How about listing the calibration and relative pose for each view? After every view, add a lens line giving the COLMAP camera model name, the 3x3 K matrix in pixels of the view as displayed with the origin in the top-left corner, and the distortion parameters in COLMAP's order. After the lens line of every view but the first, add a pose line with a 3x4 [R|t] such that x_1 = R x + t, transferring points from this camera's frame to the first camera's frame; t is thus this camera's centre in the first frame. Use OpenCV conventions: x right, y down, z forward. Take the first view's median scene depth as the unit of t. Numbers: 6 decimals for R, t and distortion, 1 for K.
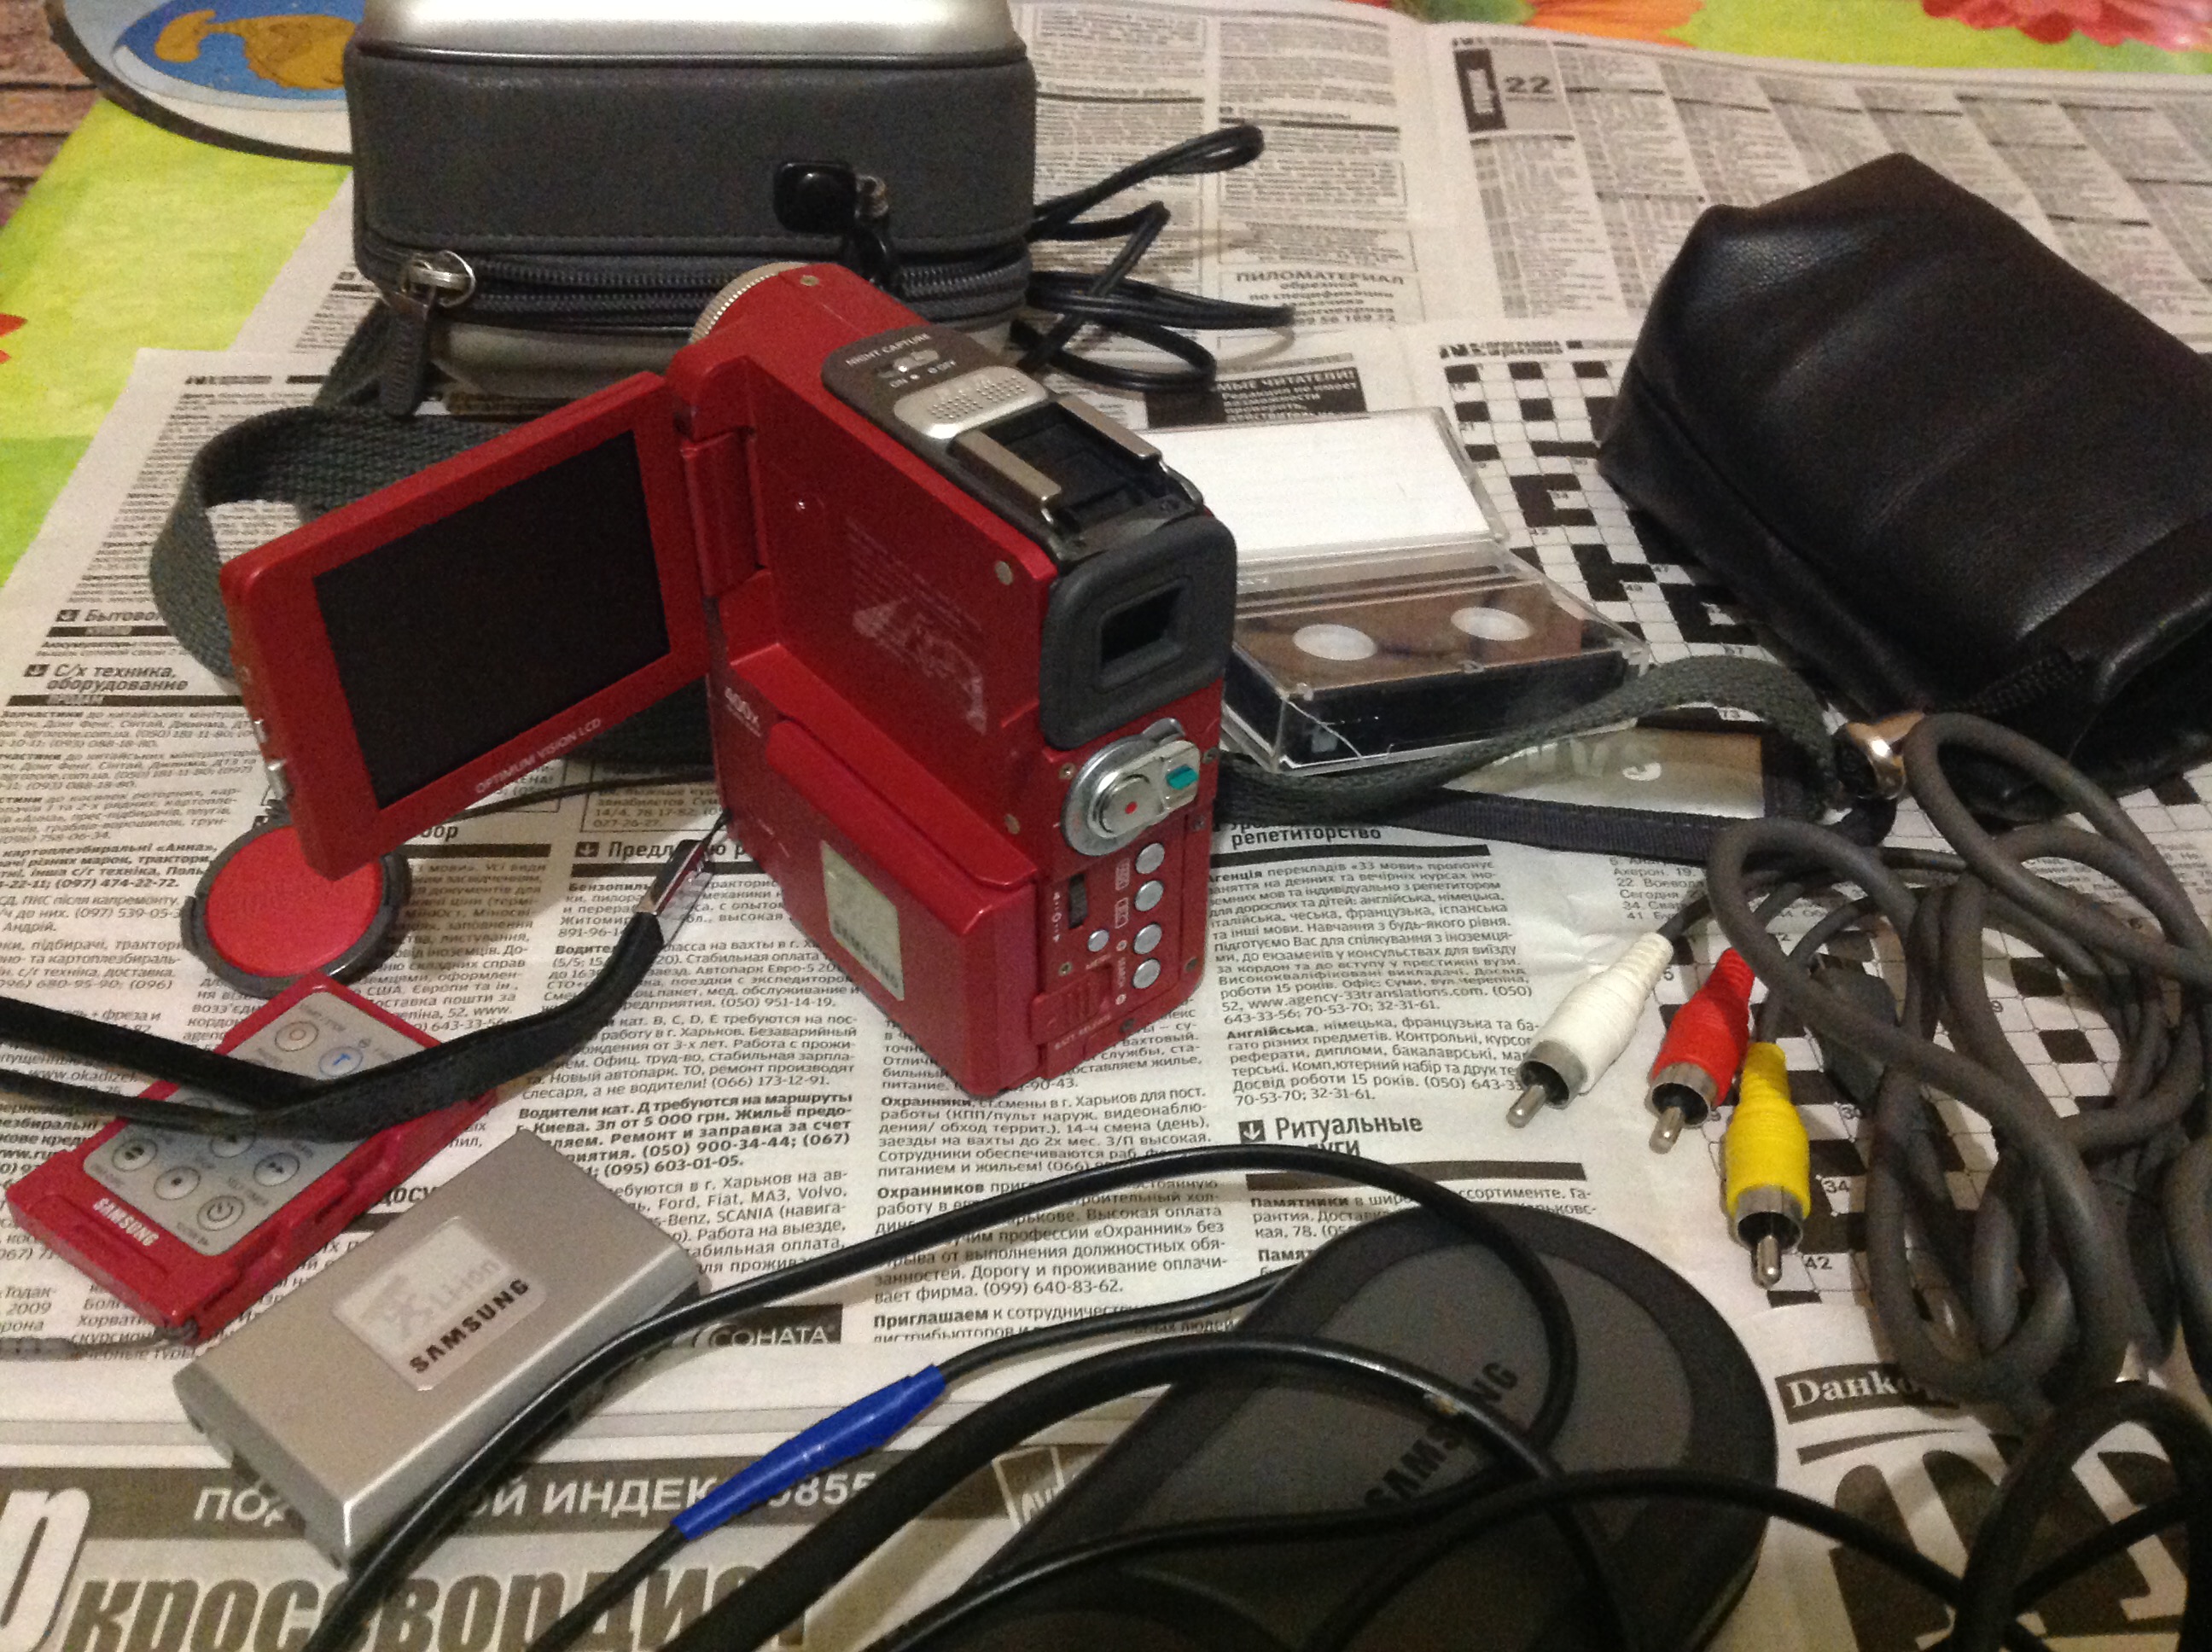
lens RADIAL K [[2157.9, 0, 1103.3], [0, 2157.9, 824.4], [0, 0, 1]] dist [0.042619, 0.000000]
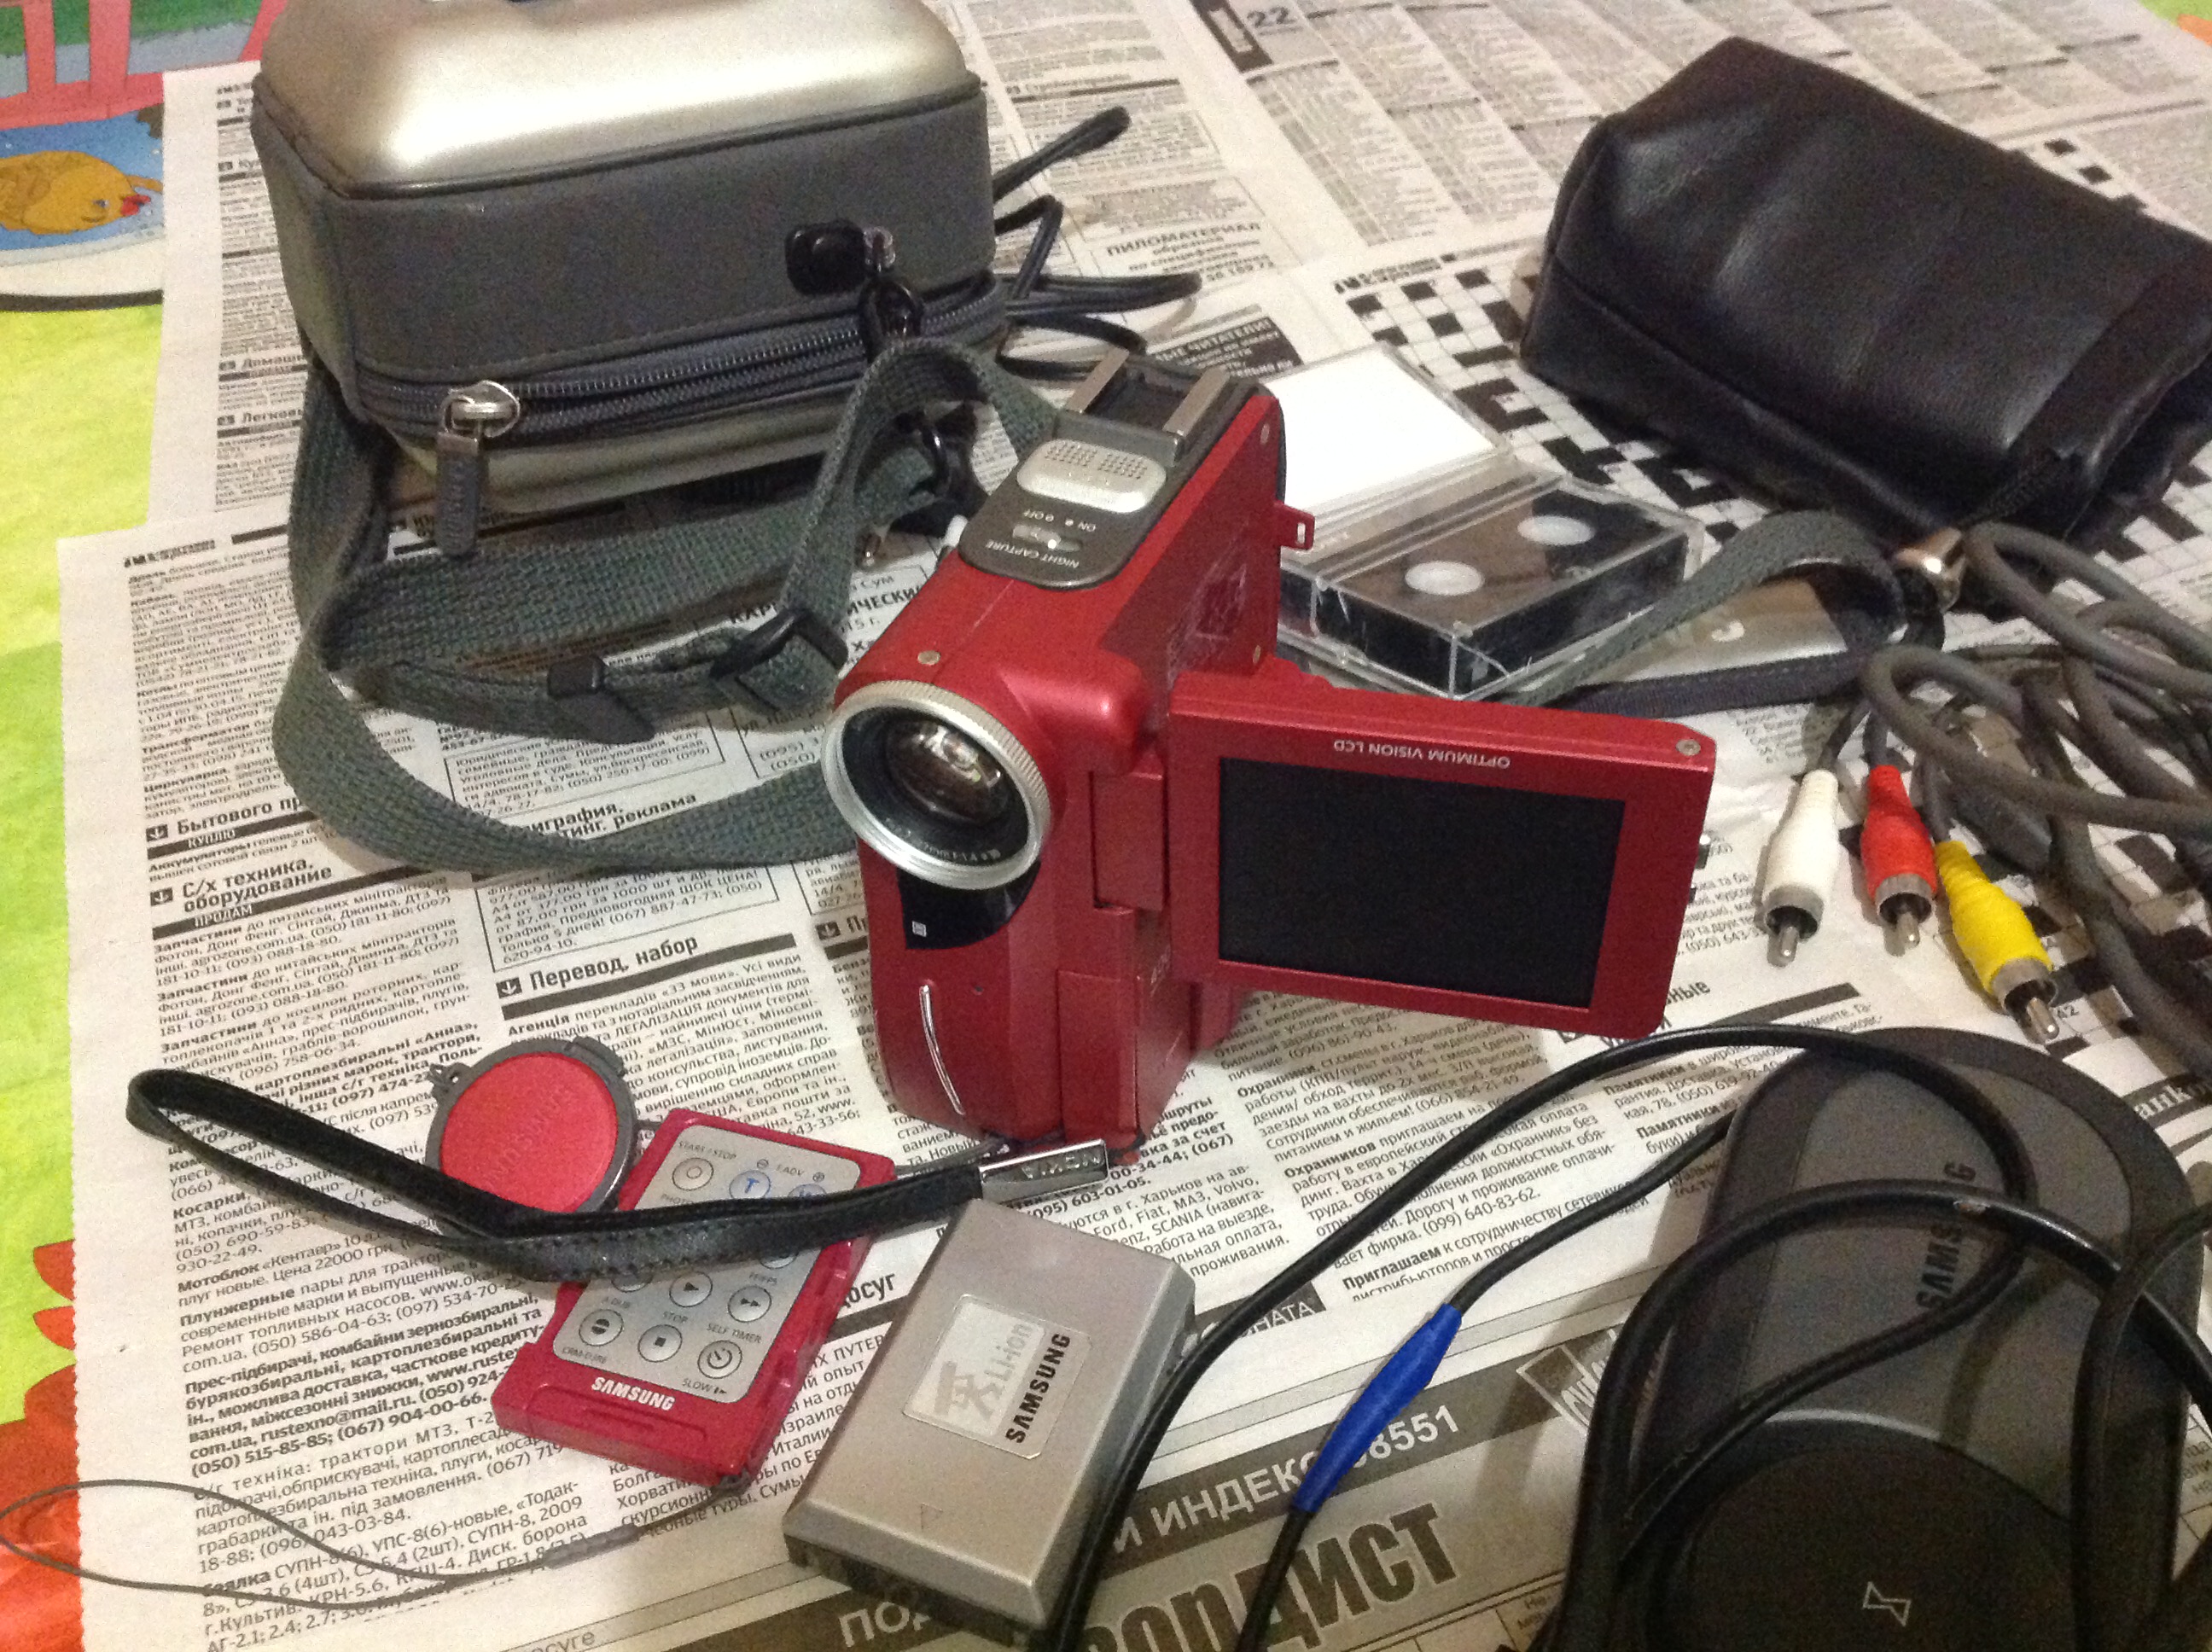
lens RADIAL K [[2157.9, 0, 1108.8], [0, 2157.9, 823.3], [0, 0, 1]] dist [0.042619, 0.000000]
pose [[0.949046, -0.236940, 0.207778, -0.309392], [0.229063, 0.971464, 0.061543, -0.070716], [-0.216430, -0.010813, 0.976238, -0.023959]]
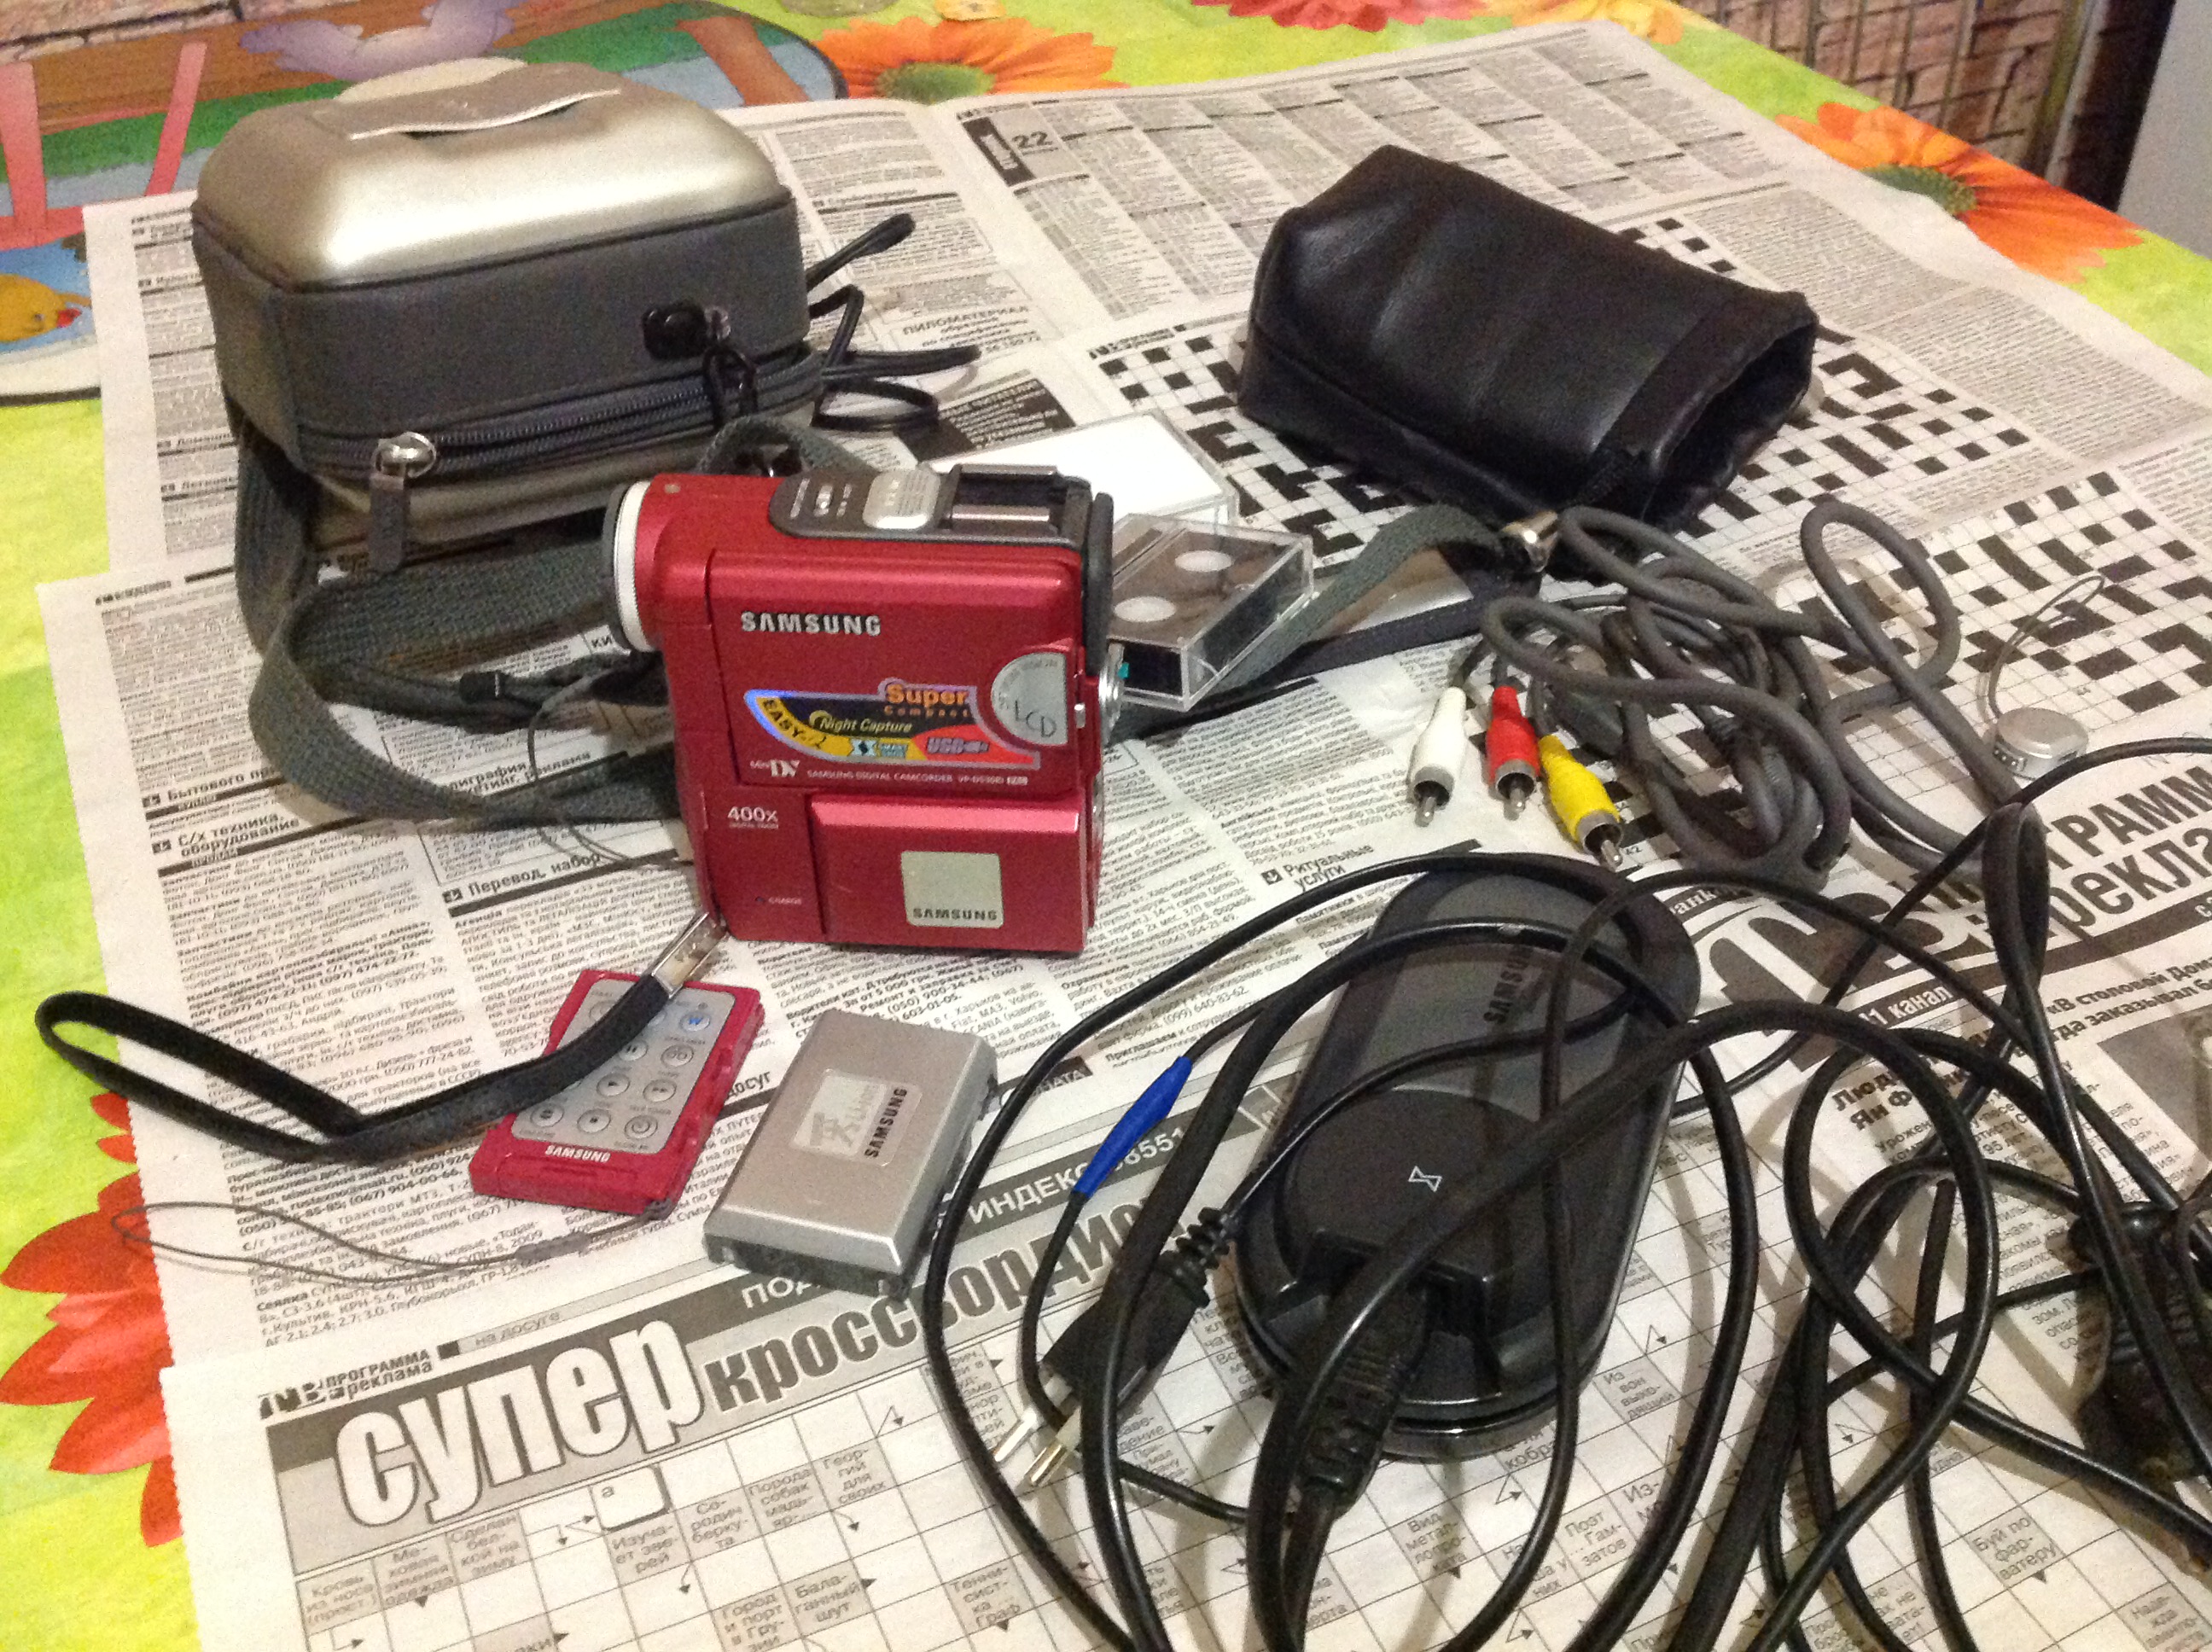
lens RADIAL K [[2157.9, 0, 1116.2], [0, 2157.9, 839.9], [0, 0, 1]] dist [0.042619, 0.000000]
pose [[0.916799, -0.271618, 0.292752, -0.387398], [0.273302, 0.961255, 0.035973, 0.028739], [-0.291180, 0.047030, 0.955511, -0.319832]]
